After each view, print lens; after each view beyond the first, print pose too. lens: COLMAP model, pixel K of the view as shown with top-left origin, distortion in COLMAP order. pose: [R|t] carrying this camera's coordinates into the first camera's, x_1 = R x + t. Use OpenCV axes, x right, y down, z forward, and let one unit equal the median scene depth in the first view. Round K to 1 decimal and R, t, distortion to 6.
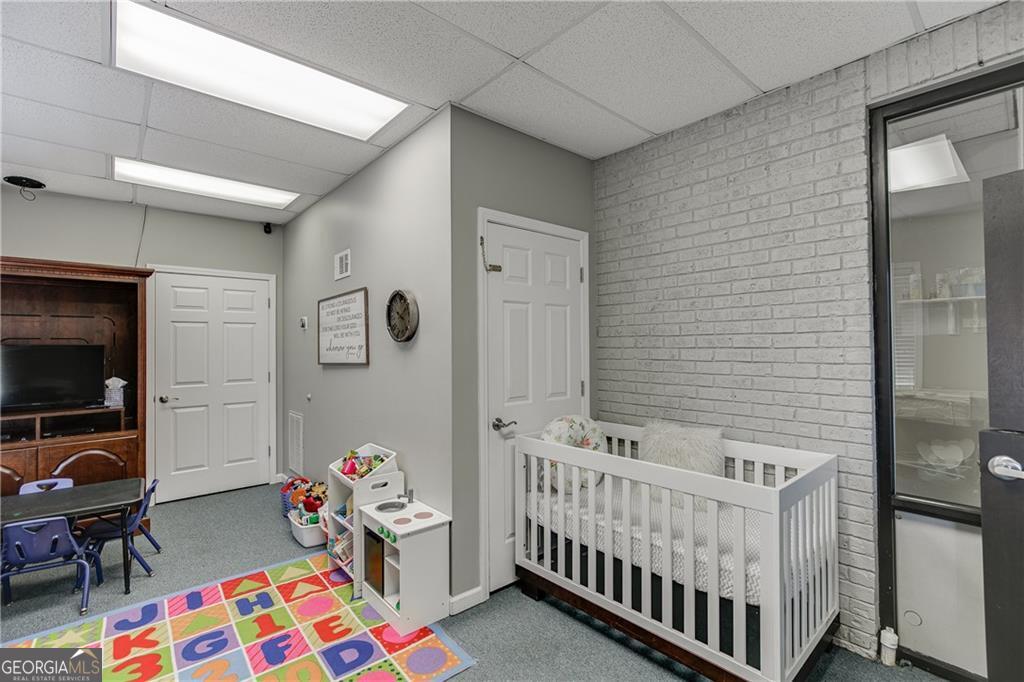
lens RADIAL K [[461.2, 0, 516.9], [0, 461.2, 341.7], [0, 0, 1]] dist [-0.014606, 0.003427]
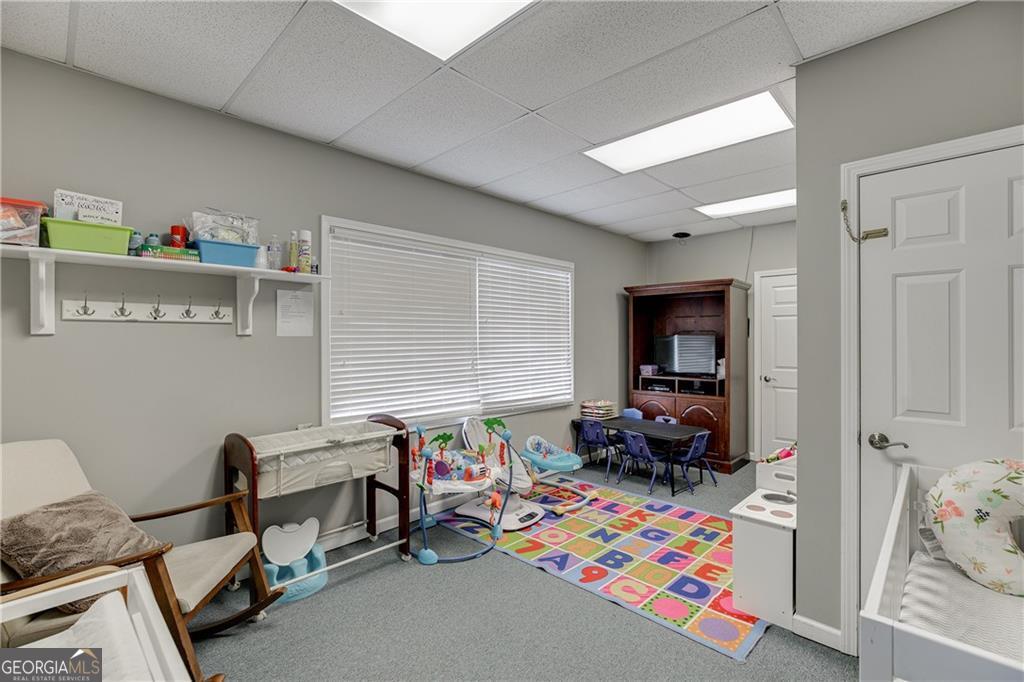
lens RADIAL K [[461.2, 0, 516.2], [0, 461.2, 339.7], [0, 0, 1]] dist [-0.014606, 0.003427]
pose [[0.081711, 0.010726, -0.996598, 0.695958], [0.006265, 0.999917, 0.011276, 0.001933], [0.996636, -0.007165, 0.081637, 0.375329]]
